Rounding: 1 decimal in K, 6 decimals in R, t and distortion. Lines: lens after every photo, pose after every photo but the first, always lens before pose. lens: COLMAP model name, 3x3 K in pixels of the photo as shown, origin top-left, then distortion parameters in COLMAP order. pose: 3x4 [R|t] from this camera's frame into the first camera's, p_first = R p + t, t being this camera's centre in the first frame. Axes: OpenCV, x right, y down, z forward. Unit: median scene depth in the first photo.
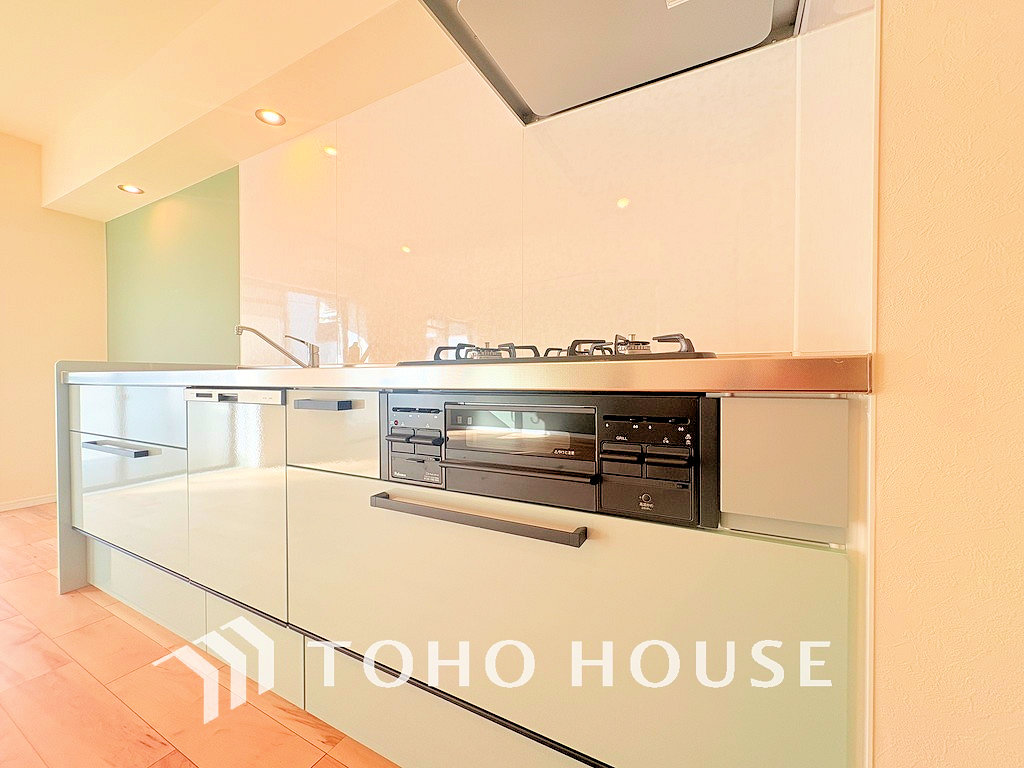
lens RADIAL K [[407.9, 0, 512.0], [0, 407.9, 384.0], [0, 0, 1]] dist [-0.002719, -0.000046]
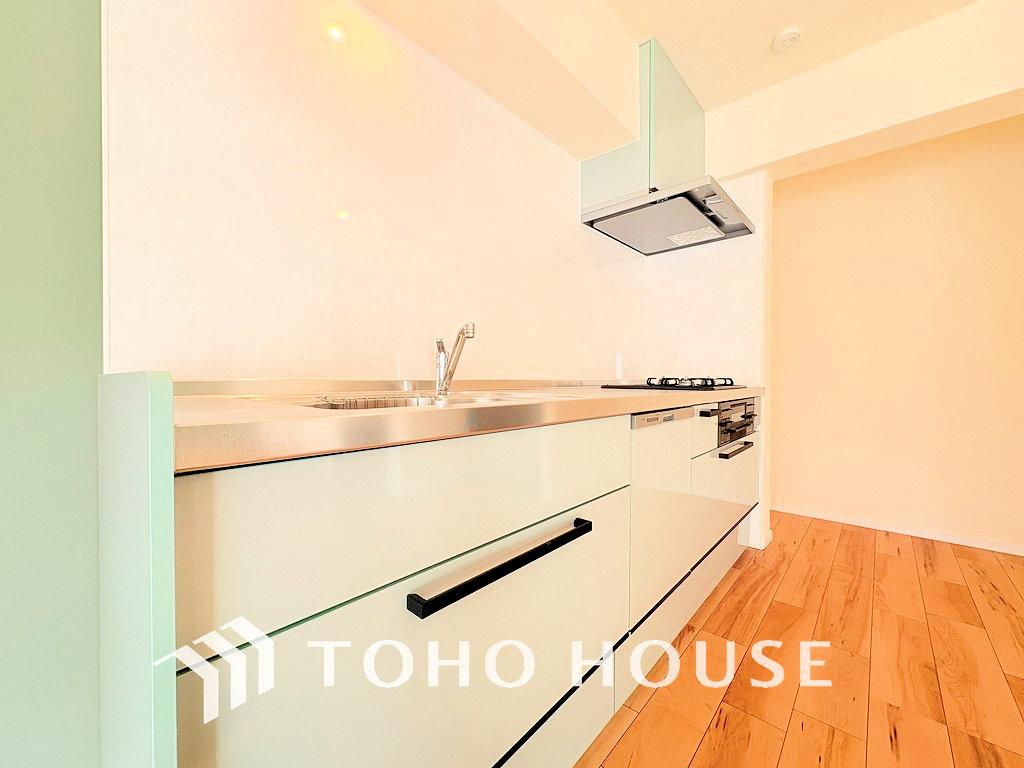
lens RADIAL K [[407.9, 0, 512.0], [0, 407.9, 384.0], [0, 0, 1]] dist [-0.002719, -0.000046]
pose [[0.230889, 0.003858, 0.972972, -2.043681], [0.006297, 0.999965, -0.005459, -0.065915], [-0.972960, 0.007387, 0.230857, 1.243086]]
